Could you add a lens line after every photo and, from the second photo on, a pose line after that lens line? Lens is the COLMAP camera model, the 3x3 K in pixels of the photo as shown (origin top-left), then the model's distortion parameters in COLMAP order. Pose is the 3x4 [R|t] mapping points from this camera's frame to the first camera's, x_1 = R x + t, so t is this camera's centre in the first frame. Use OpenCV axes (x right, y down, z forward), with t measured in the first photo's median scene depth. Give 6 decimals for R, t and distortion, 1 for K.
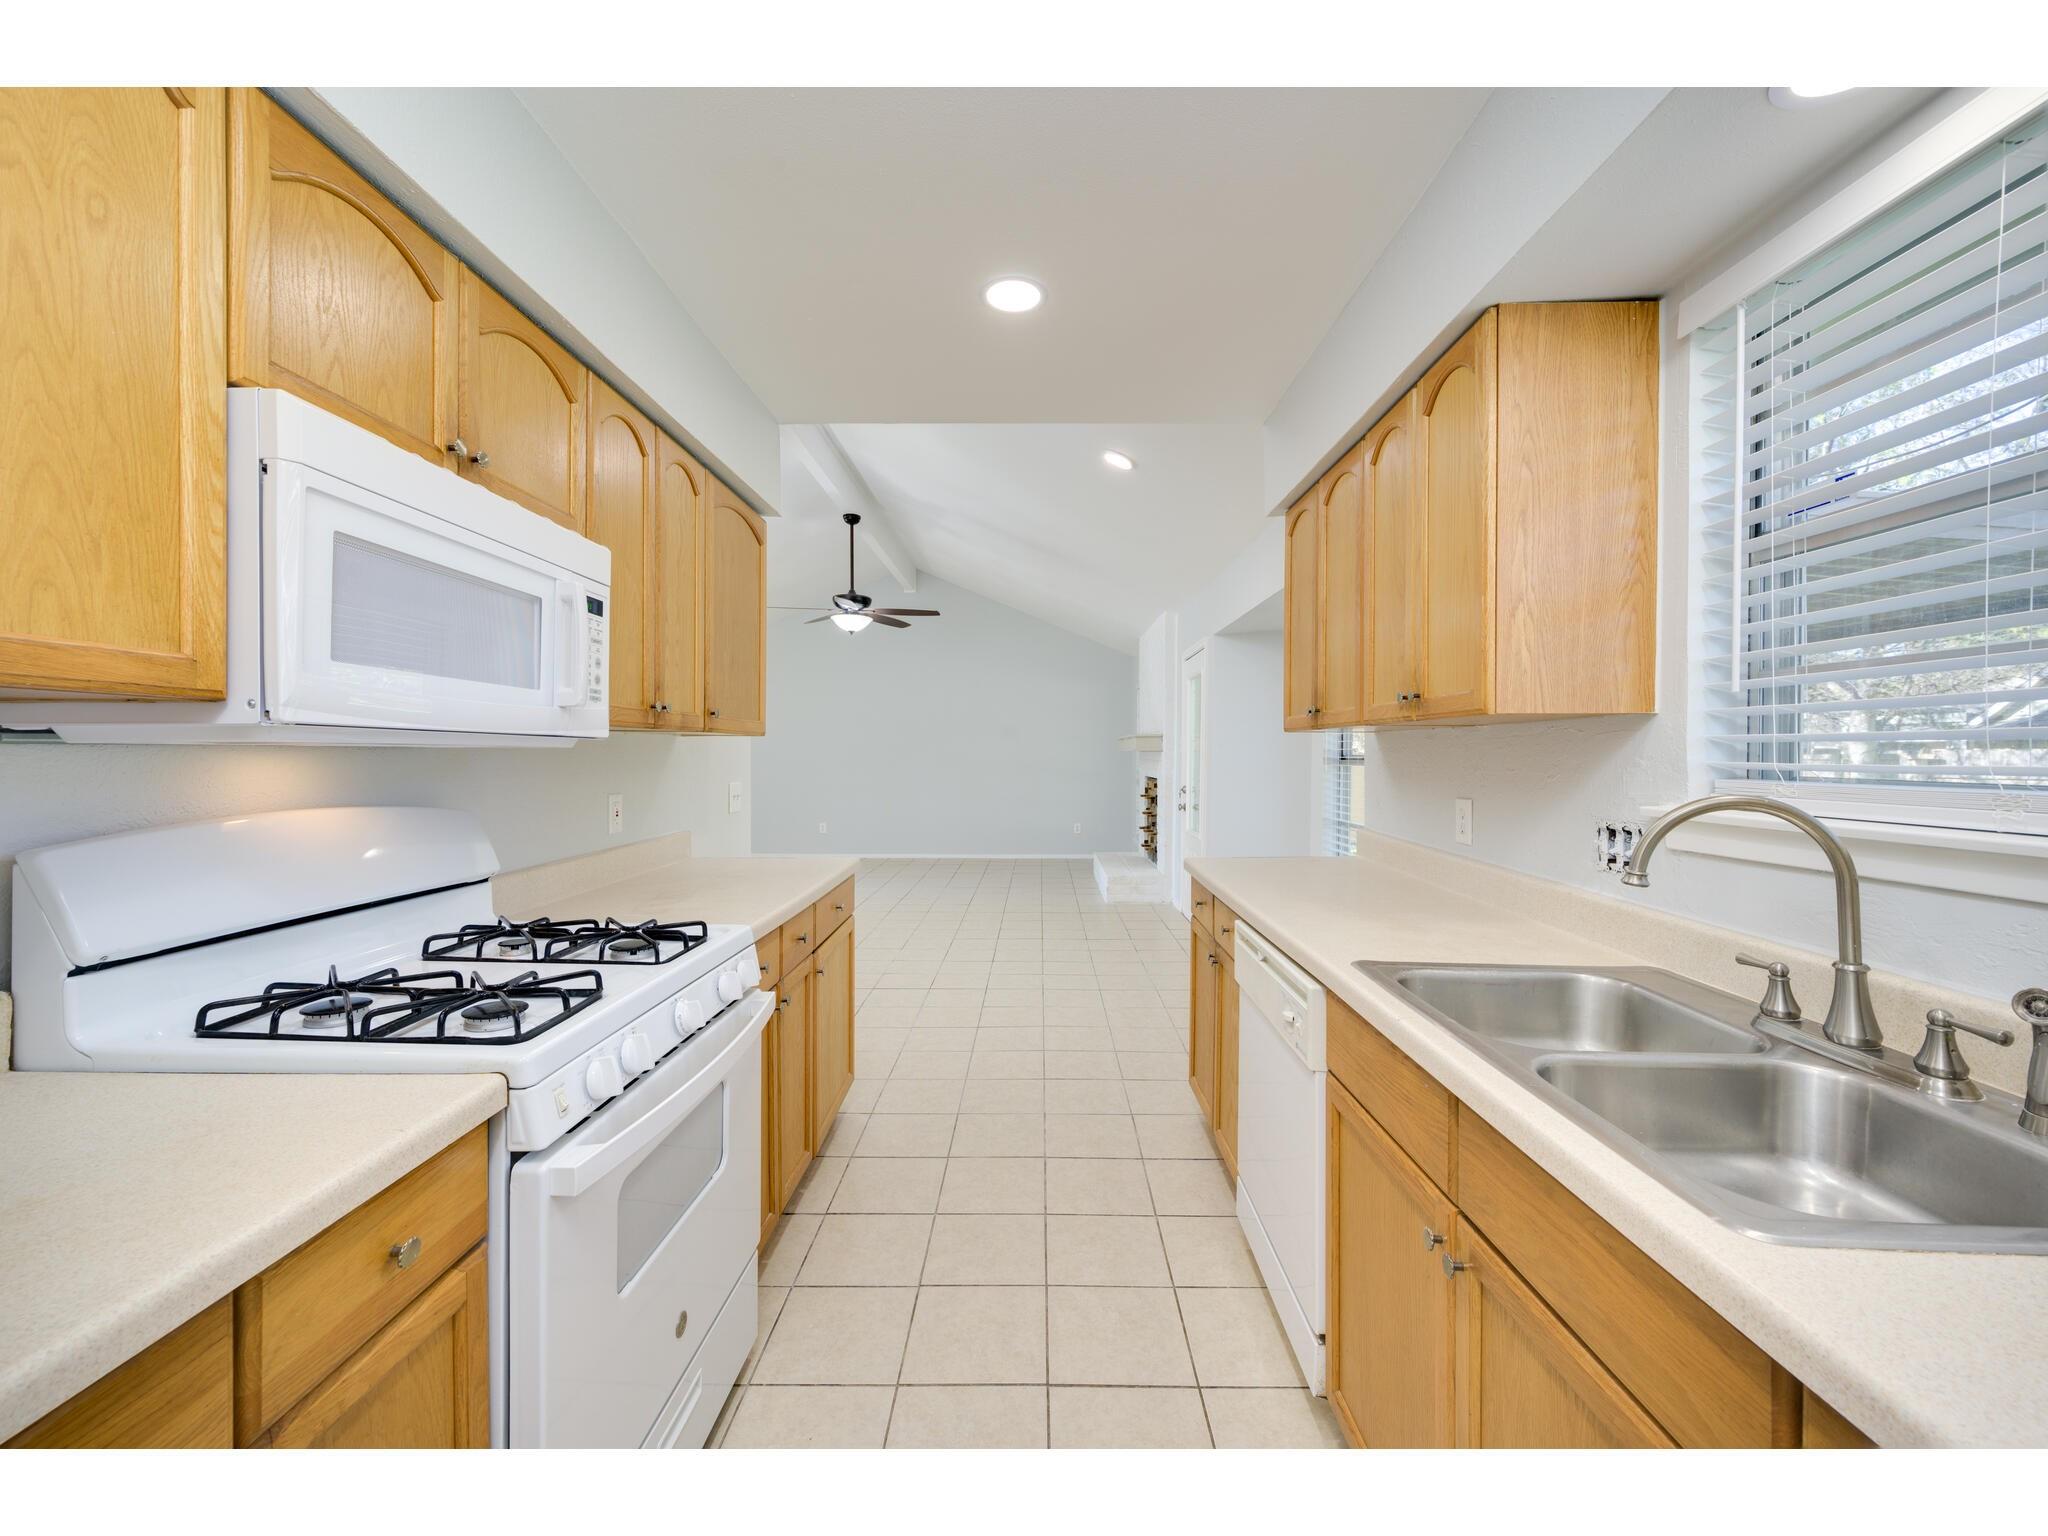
lens RADIAL K [[823.2, 0, 1029.6], [0, 823.2, 762.4], [0, 0, 1]] dist [0.000710, 0.000290]
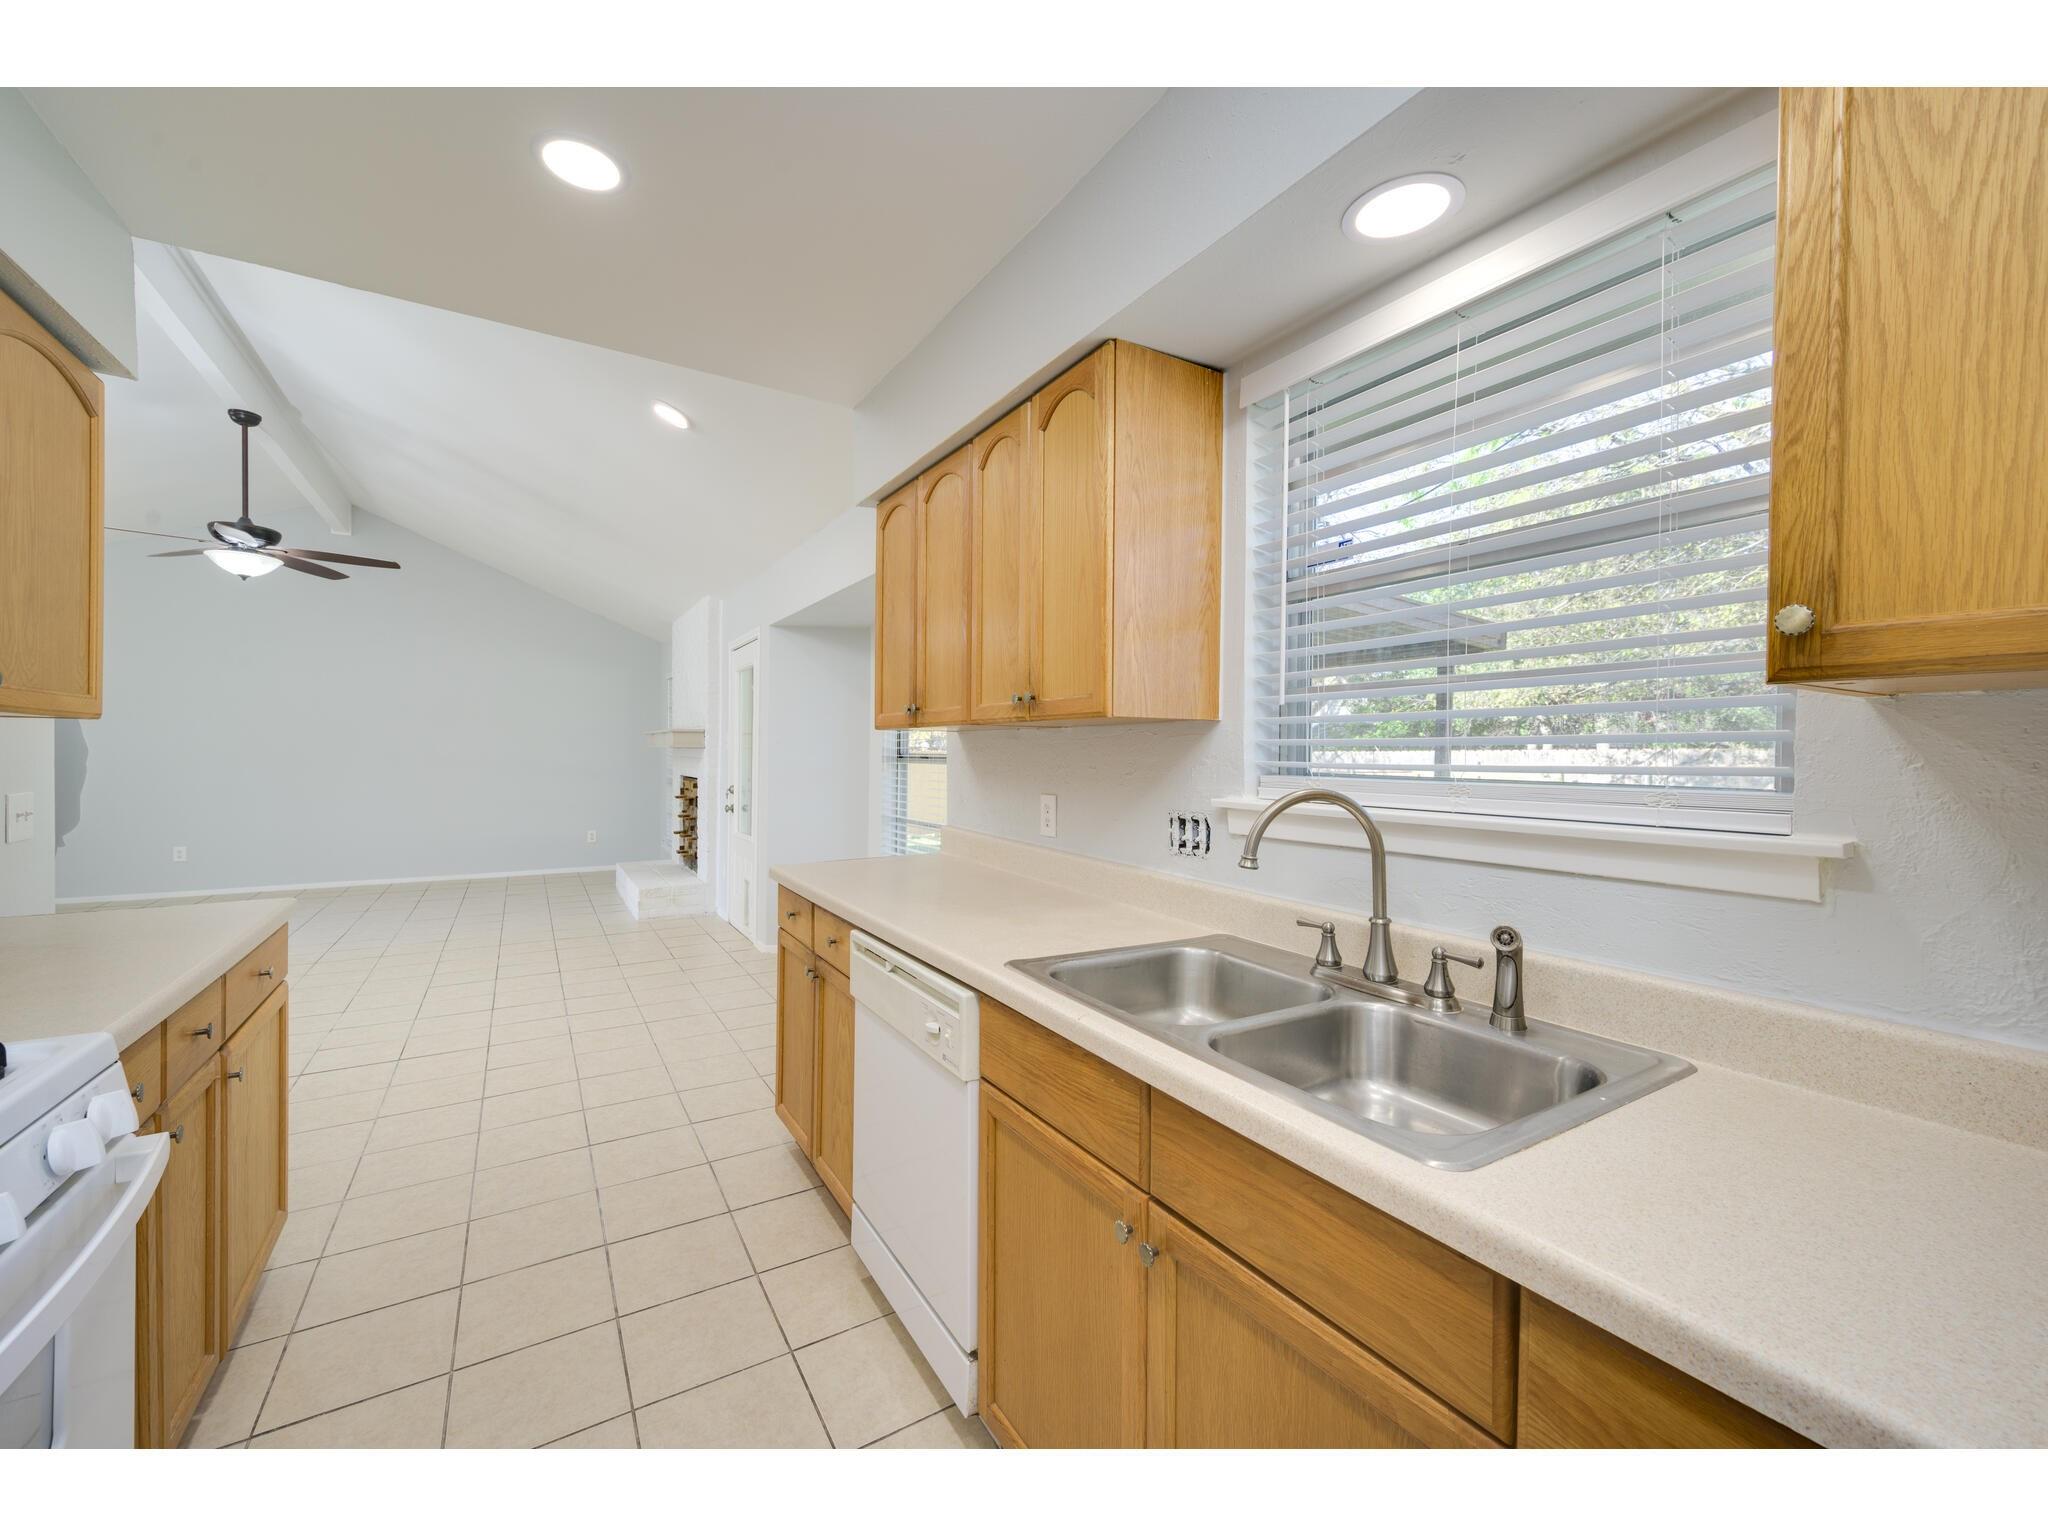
lens RADIAL K [[823.2, 0, 1032.0], [0, 823.2, 762.1], [0, 0, 1]] dist [0.000710, 0.000290]
pose [[0.843086, -0.001168, 0.537778, -0.107914], [-0.000387, 0.999996, 0.002777, -0.002415], [-0.537779, -0.002549, 0.843082, 0.144043]]
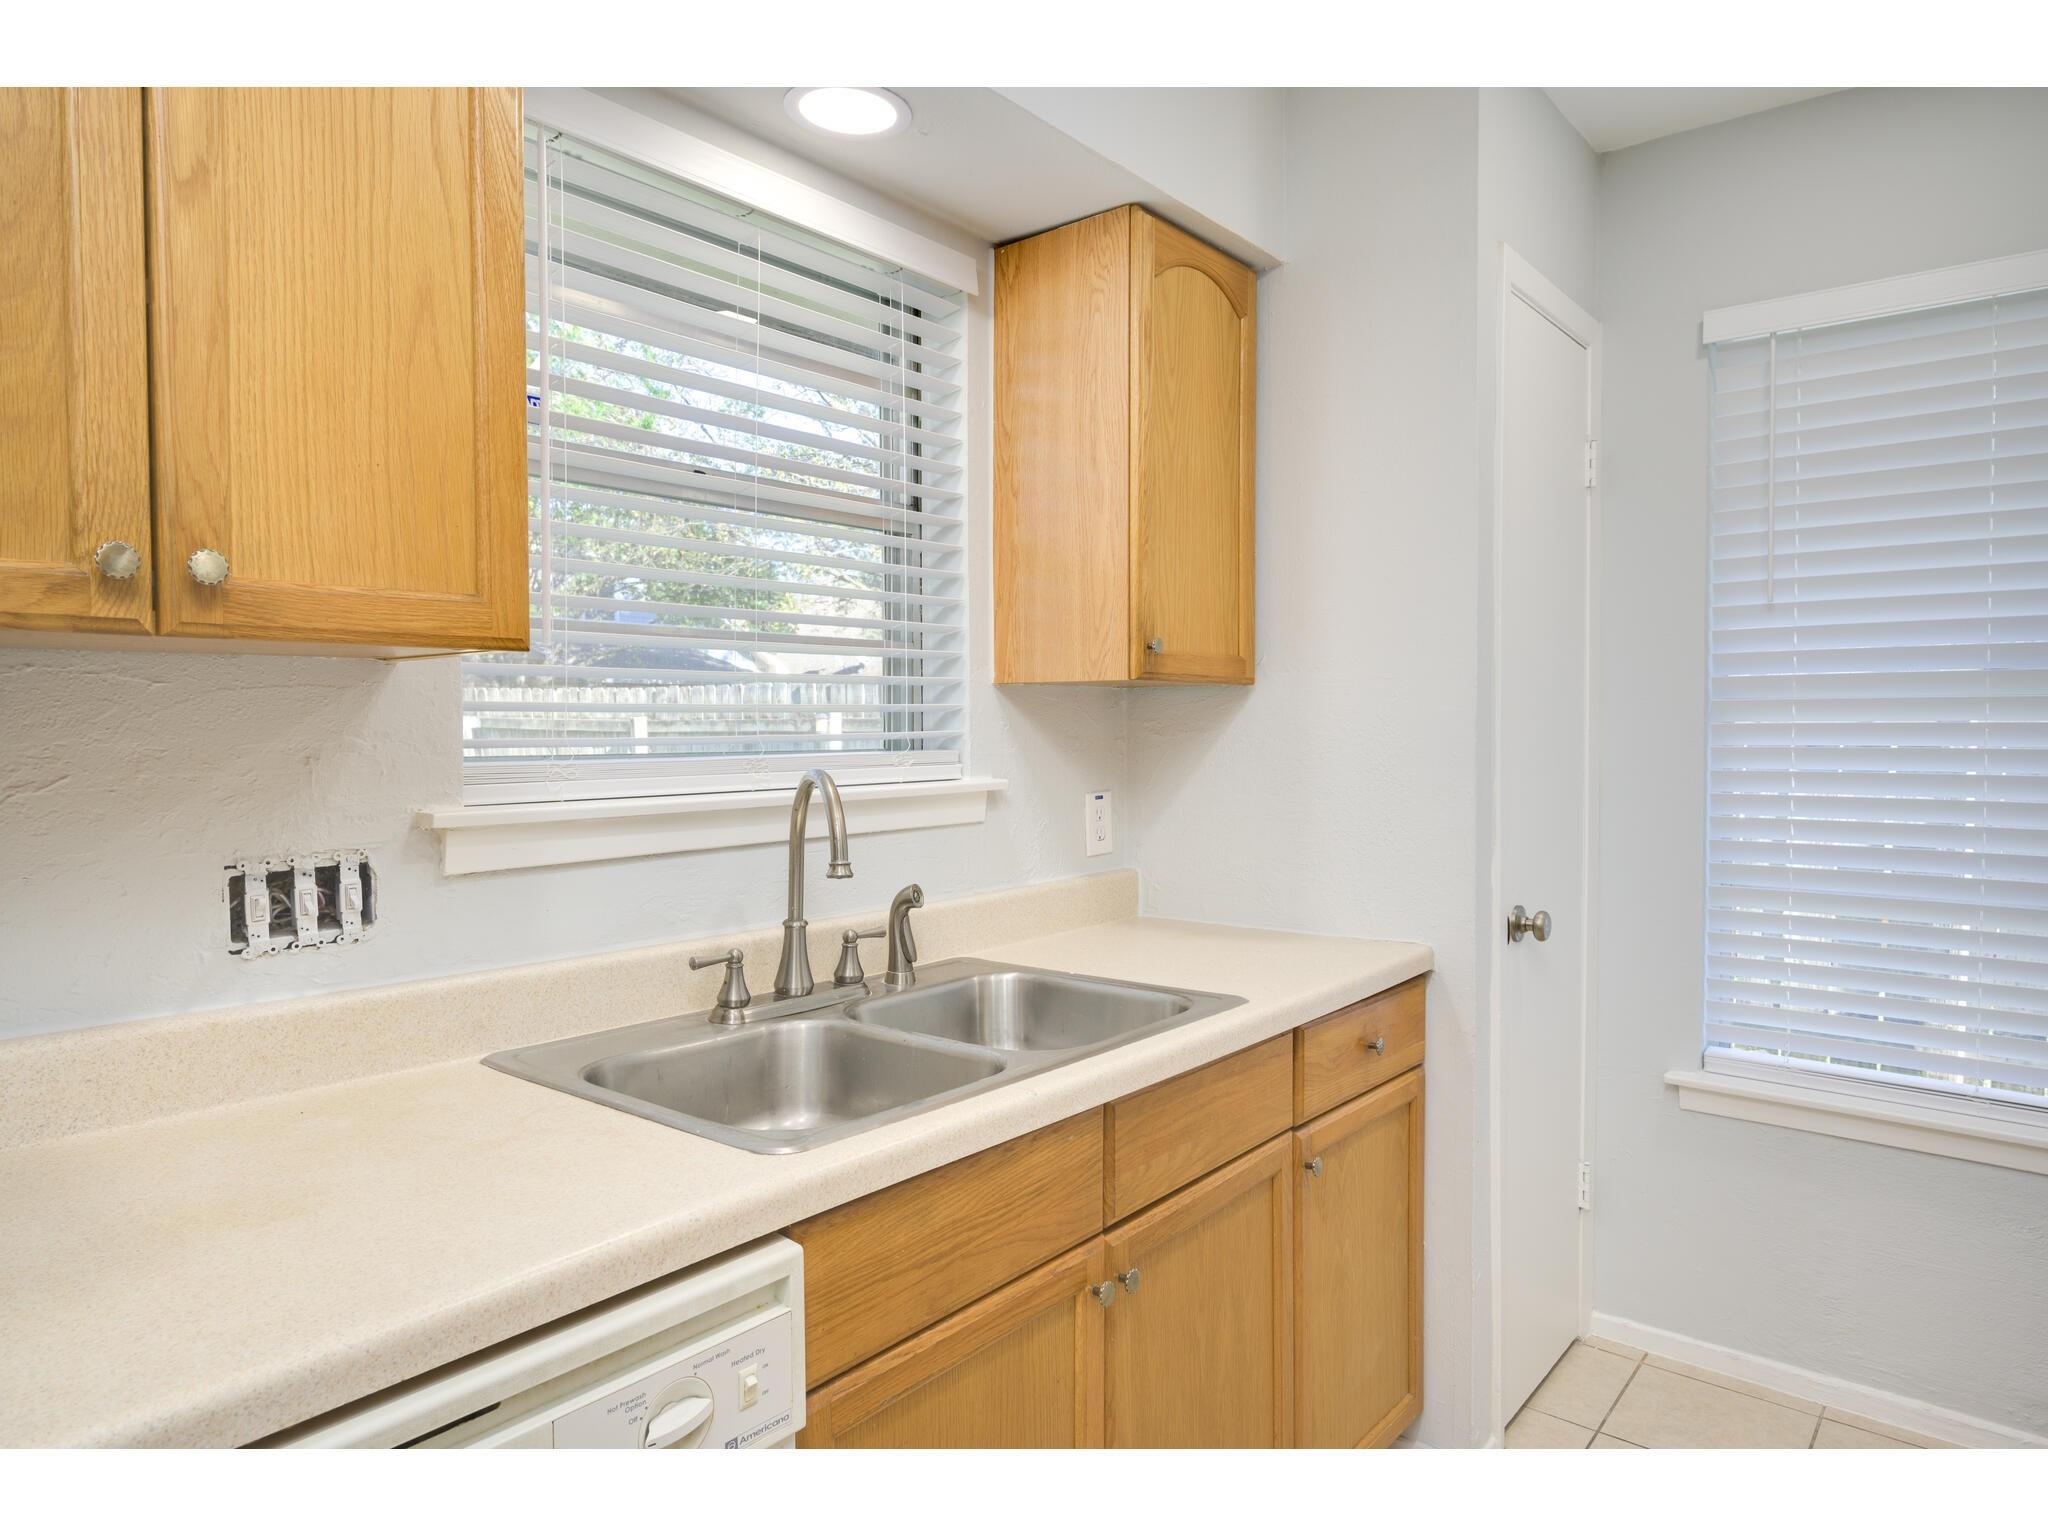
lens RADIAL K [[1274.1, 0, 1027.3], [0, 1274.1, 760.5], [0, 0, 1]] dist [-0.003757, 0.004213]
pose [[-0.785354, -0.011850, 0.618933, -0.182332], [0.012813, 0.999291, 0.035389, -0.013708], [-0.618914, 0.035723, -0.784646, 1.463089]]
